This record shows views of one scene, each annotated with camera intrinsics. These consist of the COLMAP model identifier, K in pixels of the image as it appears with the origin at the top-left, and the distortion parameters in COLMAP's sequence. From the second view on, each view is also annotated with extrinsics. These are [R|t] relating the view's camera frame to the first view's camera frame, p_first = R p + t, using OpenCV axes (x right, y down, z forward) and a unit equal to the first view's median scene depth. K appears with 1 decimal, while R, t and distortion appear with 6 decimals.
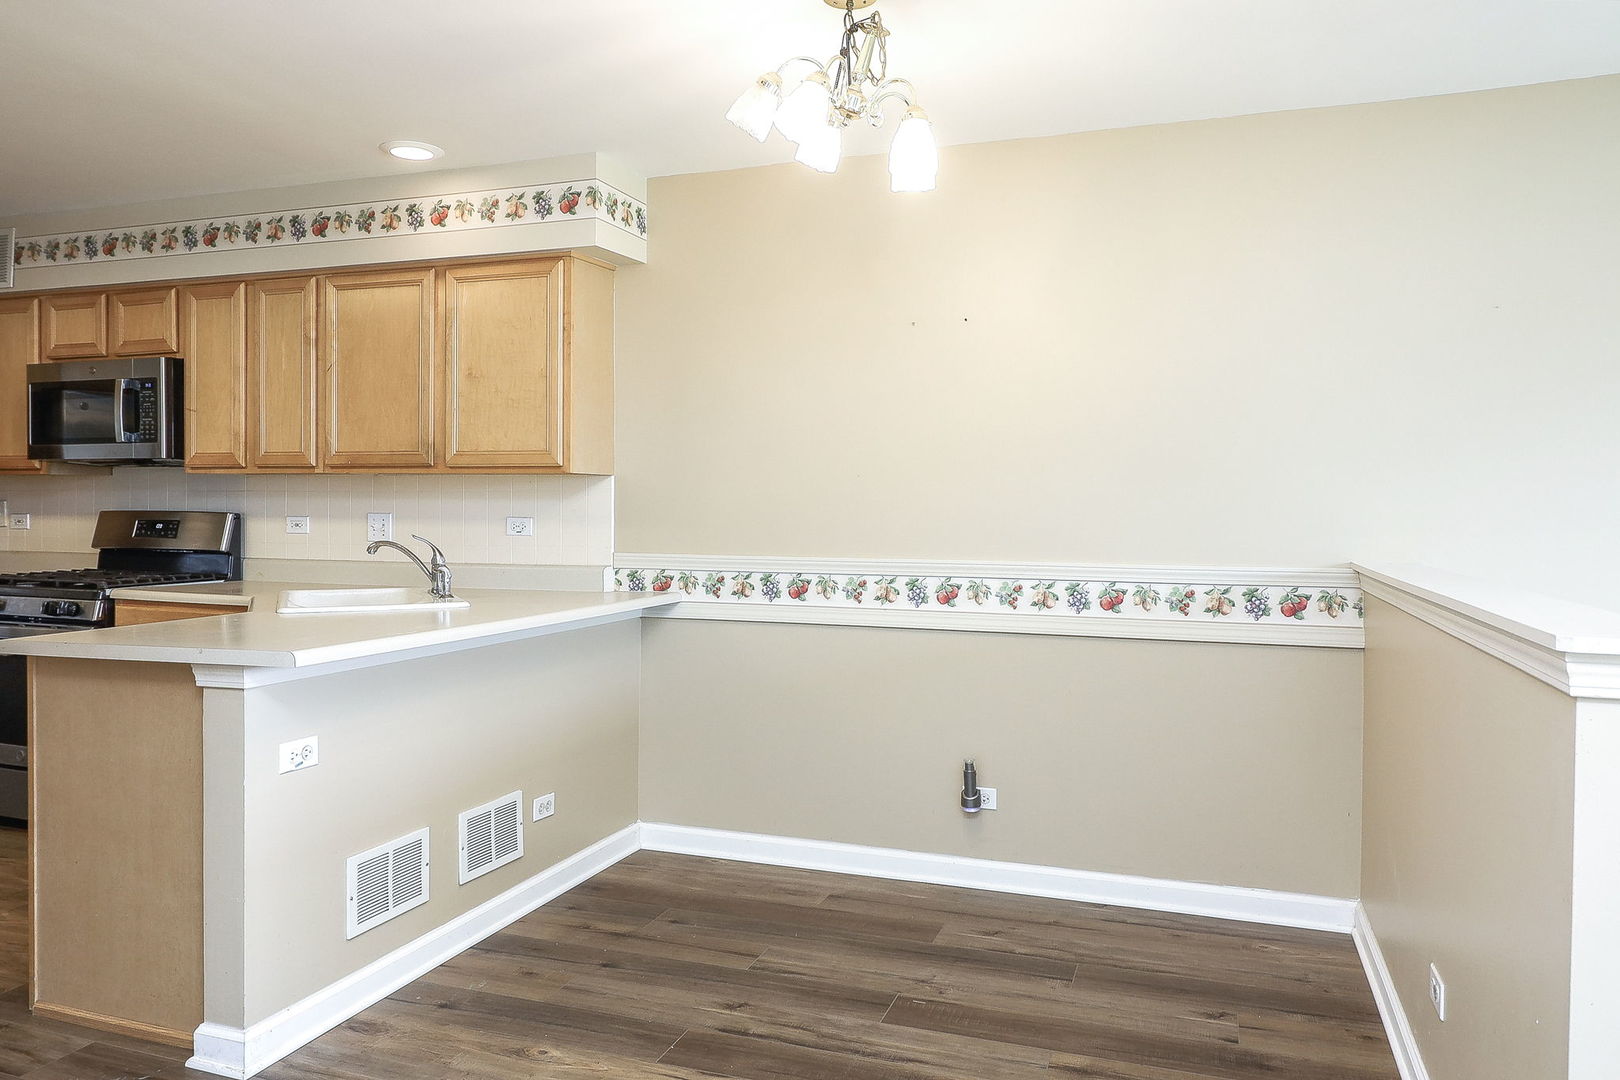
lens RADIAL K [[674.6, 0, 814.5], [0, 674.6, 524.5], [0, 0, 1]] dist [0.000515, -0.000059]
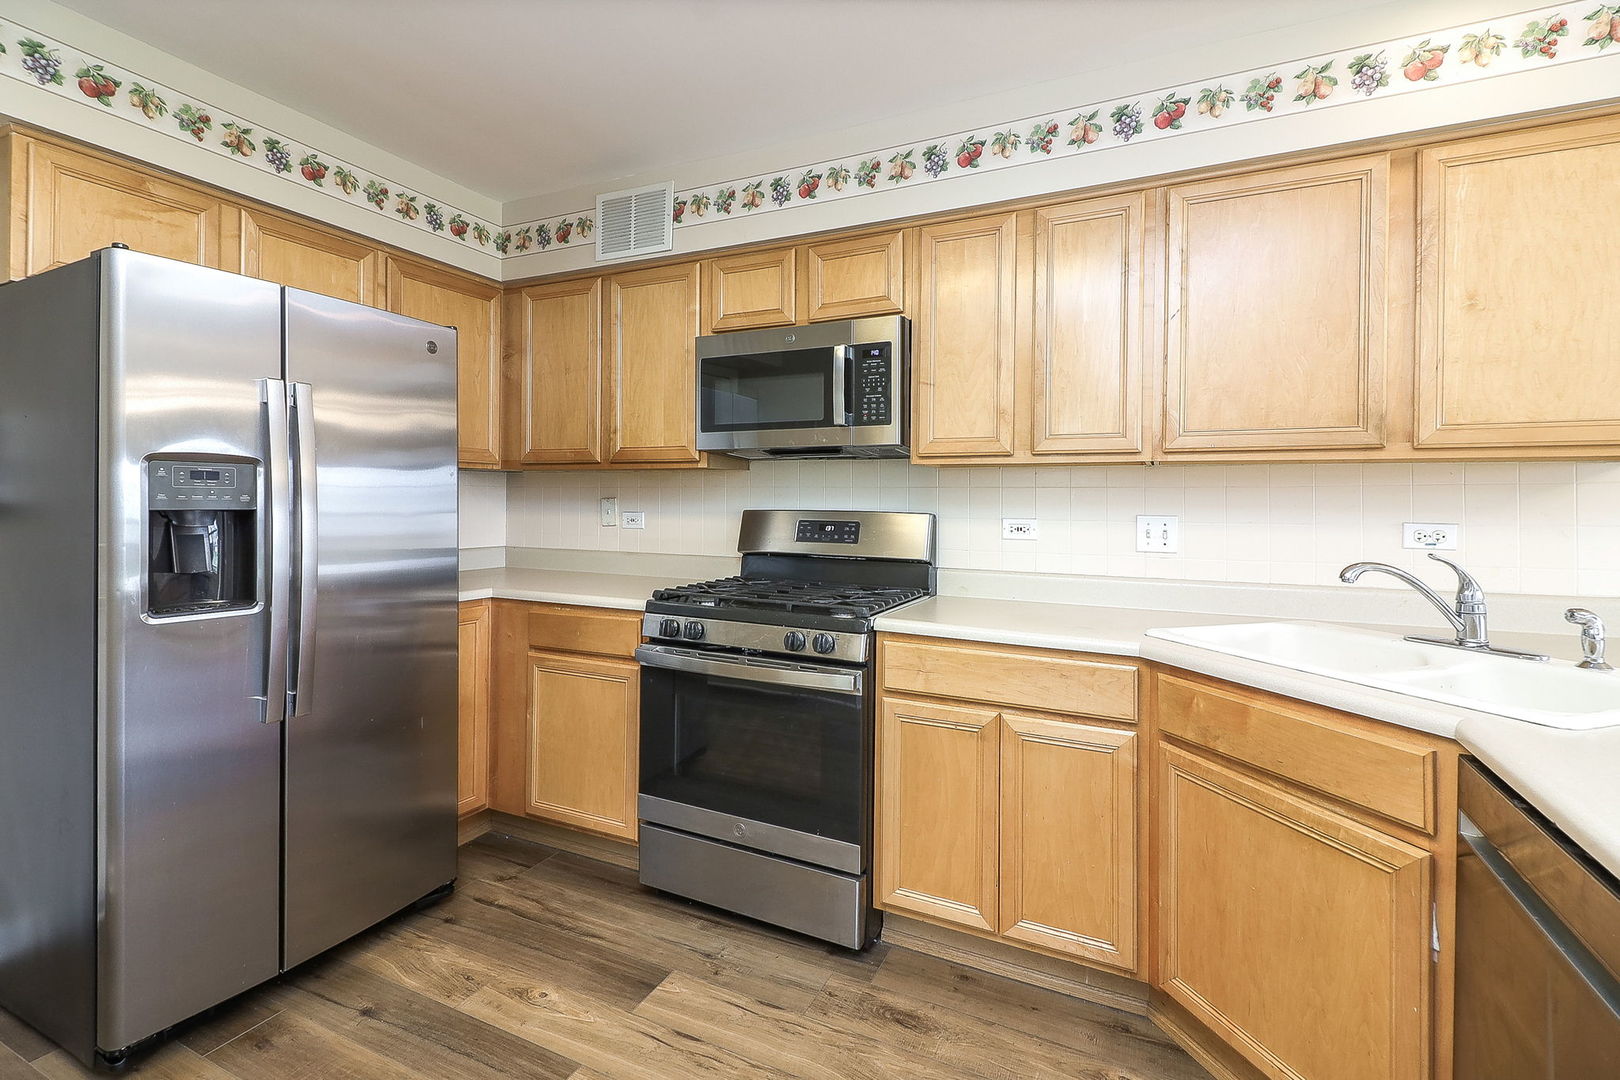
lens RADIAL K [[686.6, 0, 806.0], [0, 686.6, 502.5], [0, 0, 1]] dist [0.023981, -0.007738]
pose [[0.980220, -0.005094, -0.197846, -0.809615], [0.001069, 0.999790, -0.020448, -0.016248], [0.197909, 0.019832, 0.980020, 0.181604]]
